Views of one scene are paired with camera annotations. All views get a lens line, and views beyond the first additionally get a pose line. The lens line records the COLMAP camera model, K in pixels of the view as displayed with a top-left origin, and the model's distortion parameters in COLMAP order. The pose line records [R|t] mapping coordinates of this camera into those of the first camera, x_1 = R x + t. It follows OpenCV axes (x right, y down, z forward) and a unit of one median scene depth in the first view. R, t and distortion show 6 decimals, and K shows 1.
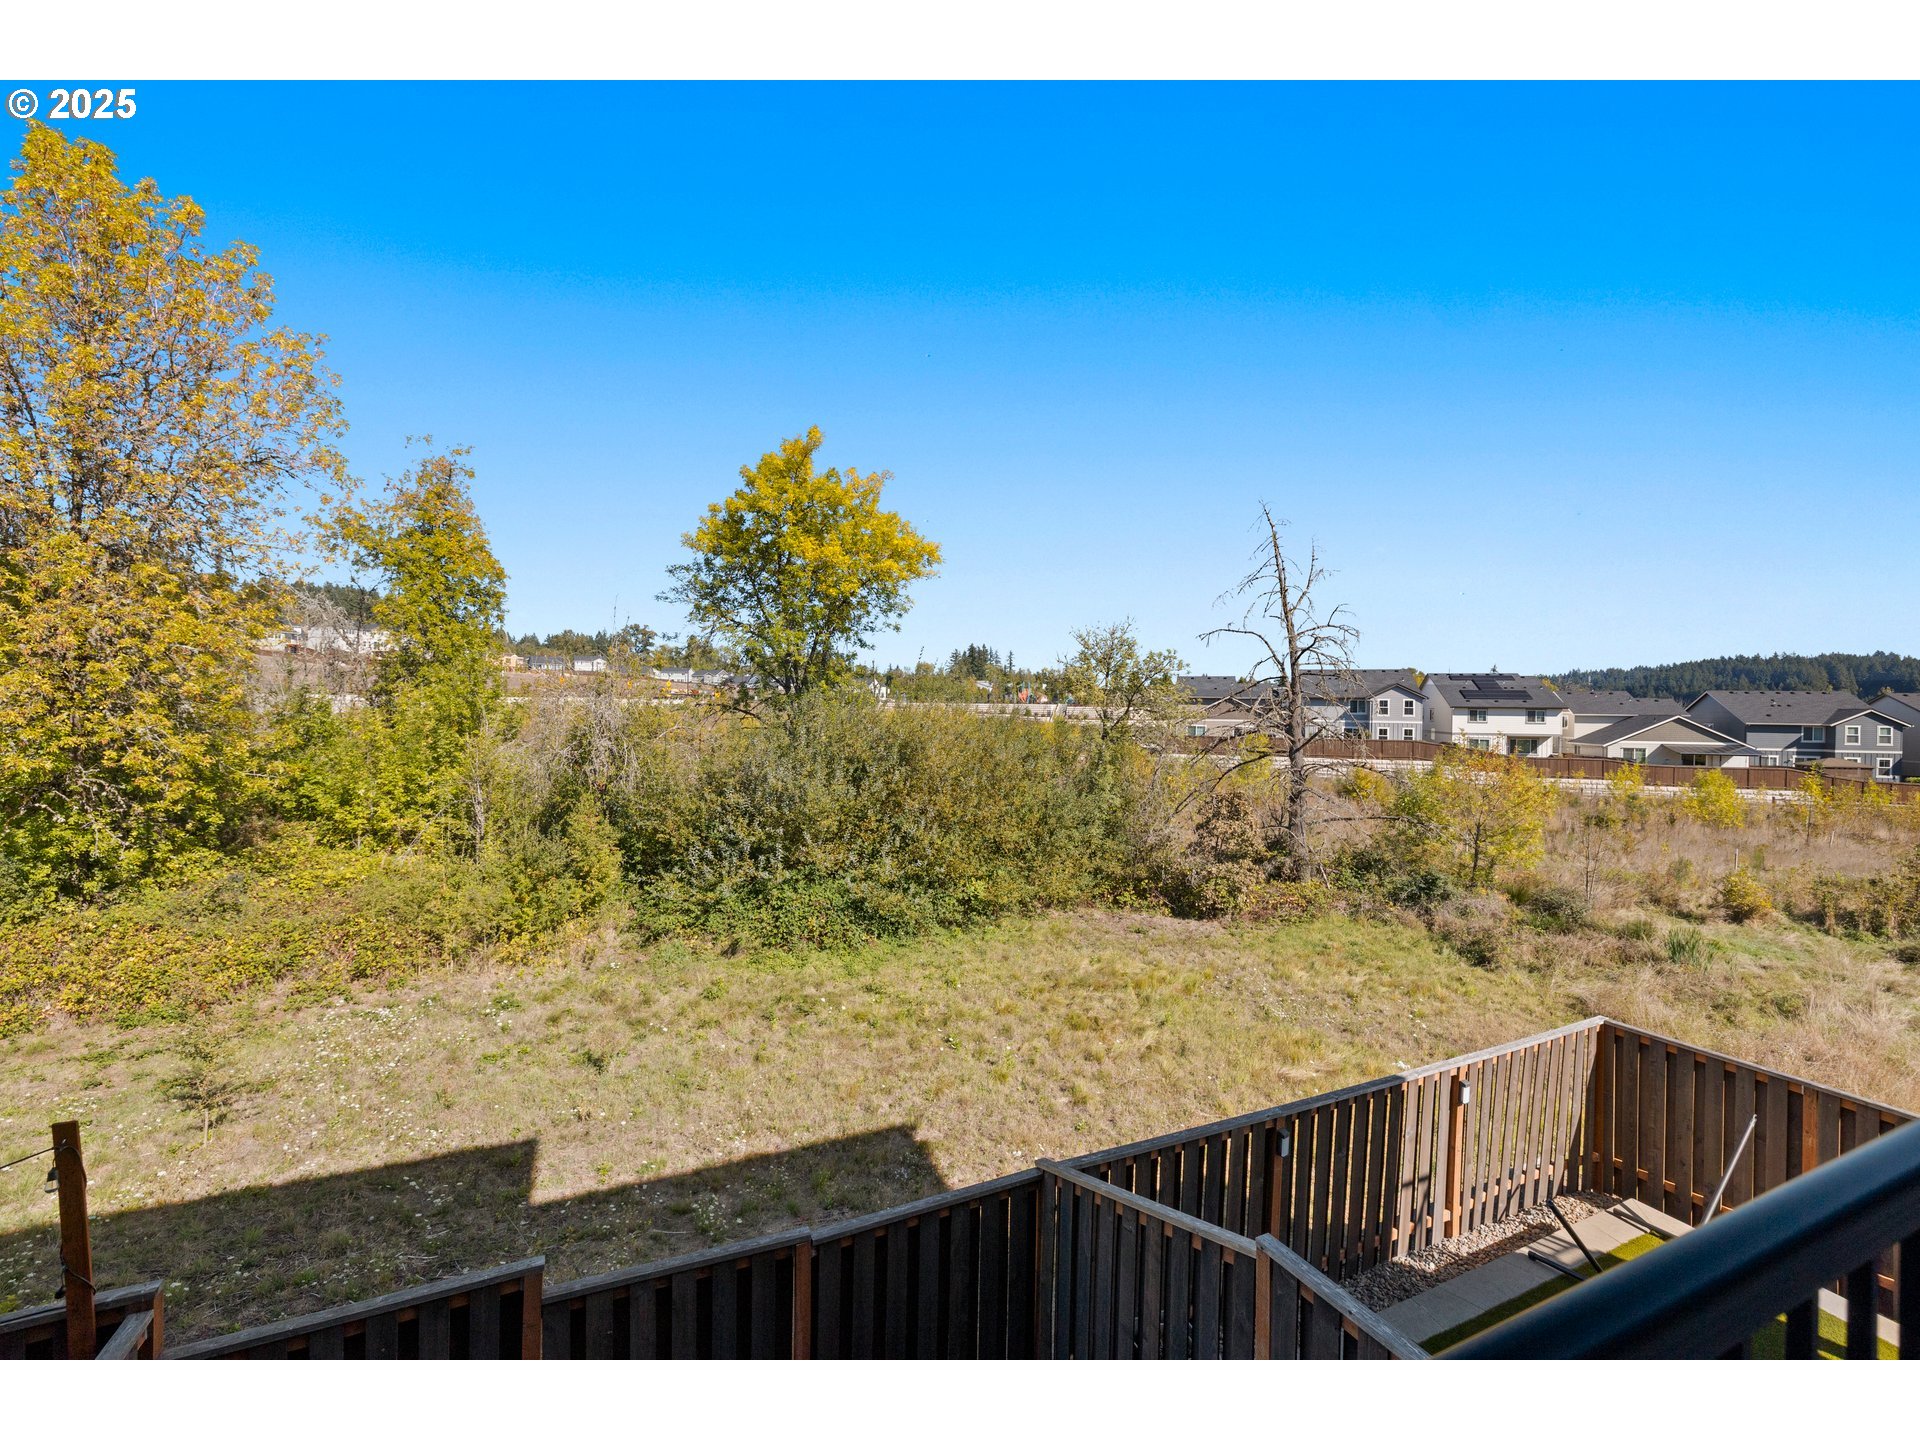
lens RADIAL K [[800.4, 0, 960.0], [0, 800.4, 720.0], [0, 0, 1]] dist [-0.003113, -0.000266]
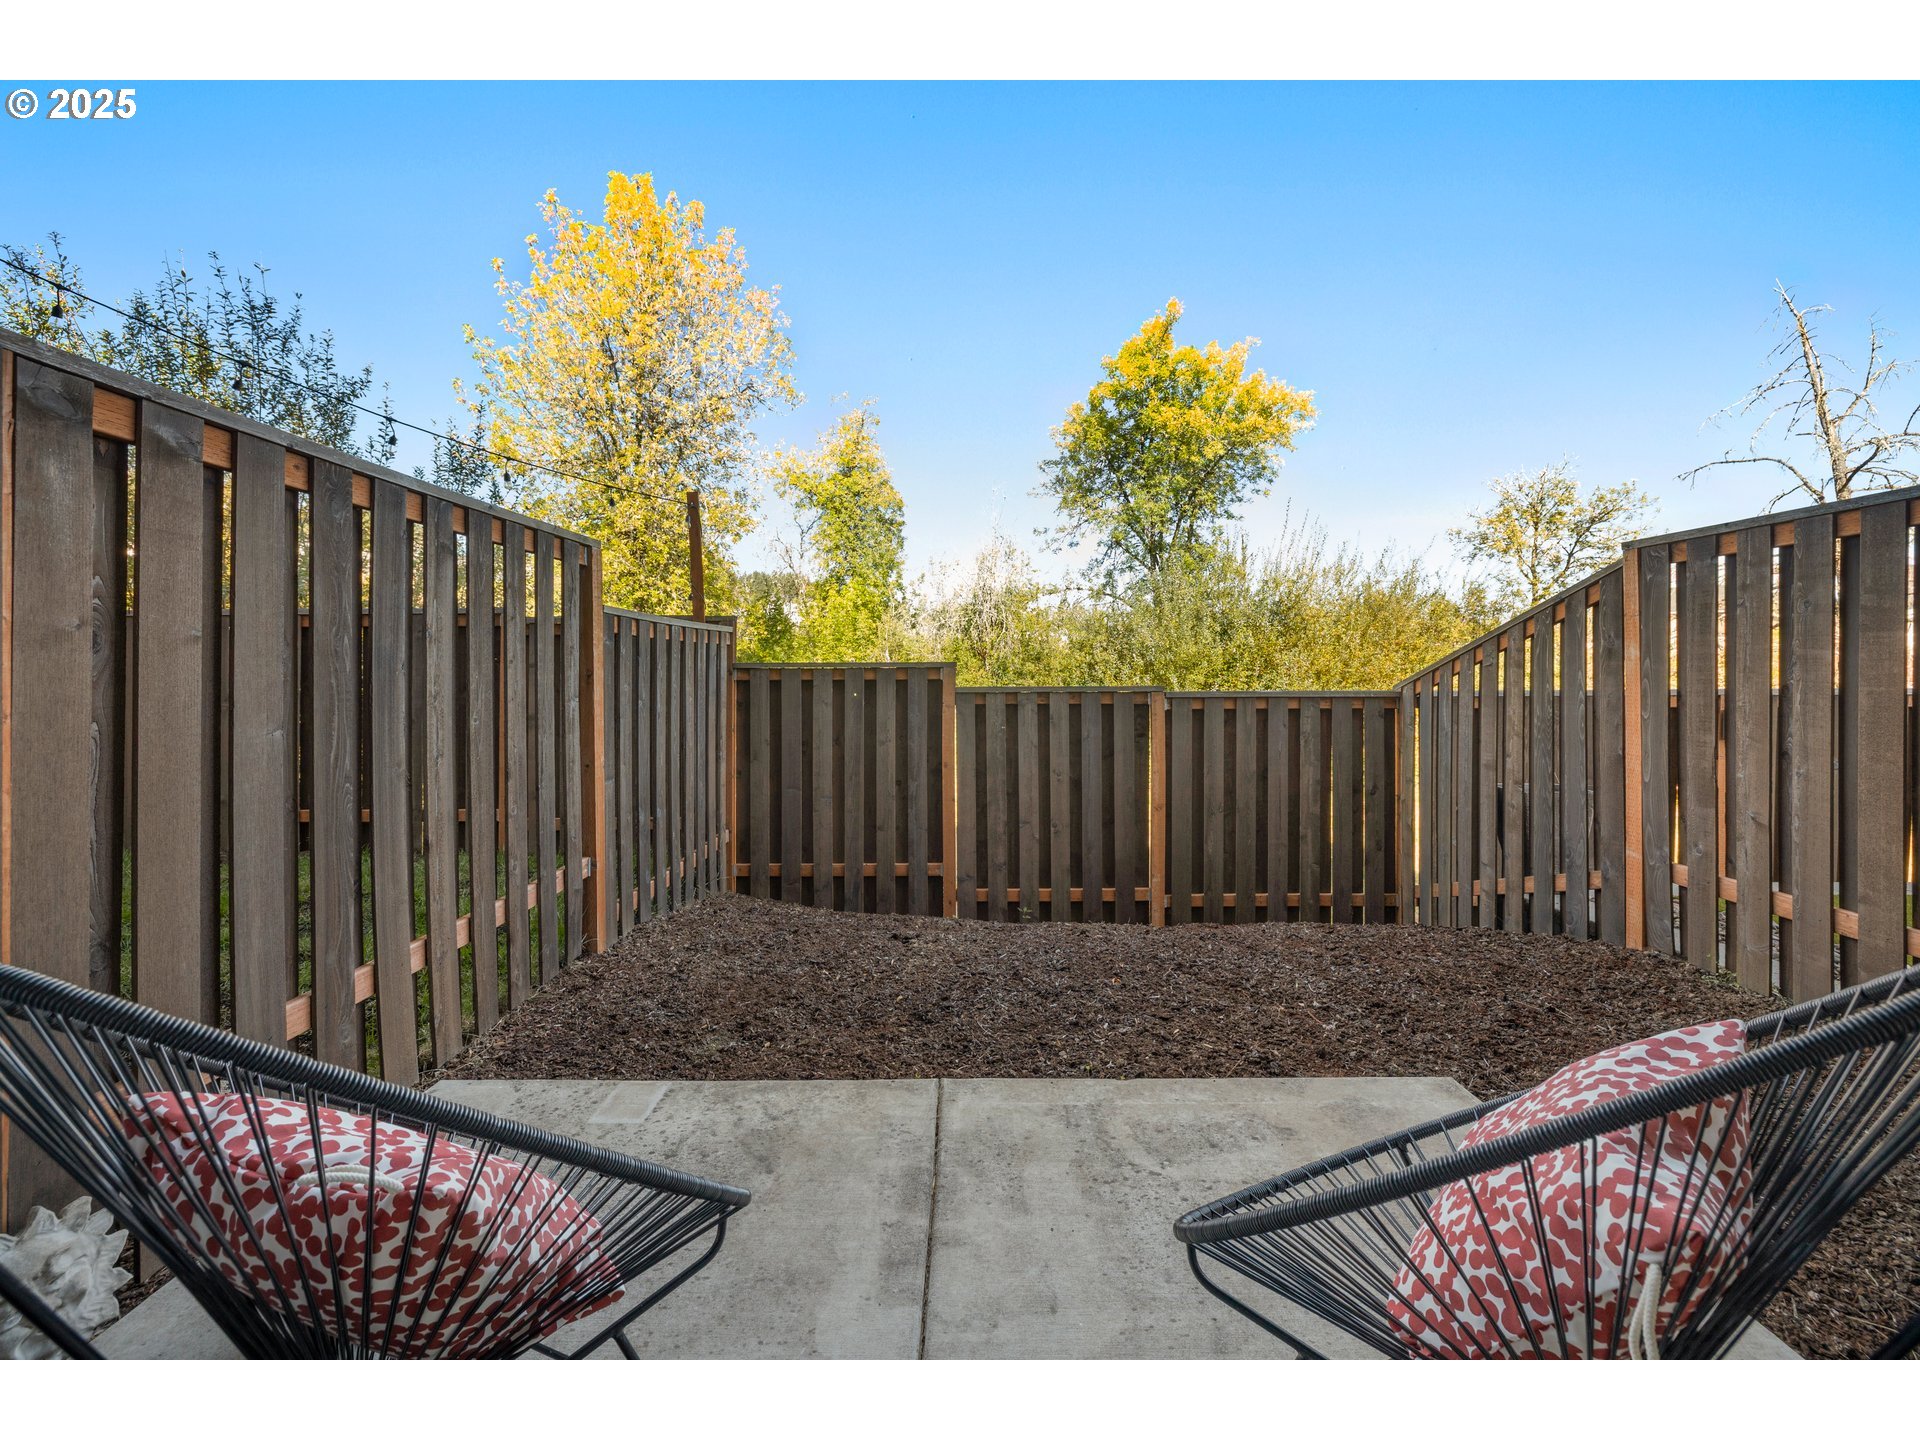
lens RADIAL K [[824.2, 0, 965.5], [0, 824.2, 679.9], [0, 0, 1]] dist [0.002587, -0.000264]
pose [[0.904106, -0.021026, -0.426791, 0.010514], [0.014433, 0.999721, -0.018677, 0.114820], [0.427065, 0.010726, 0.904157, -0.032965]]
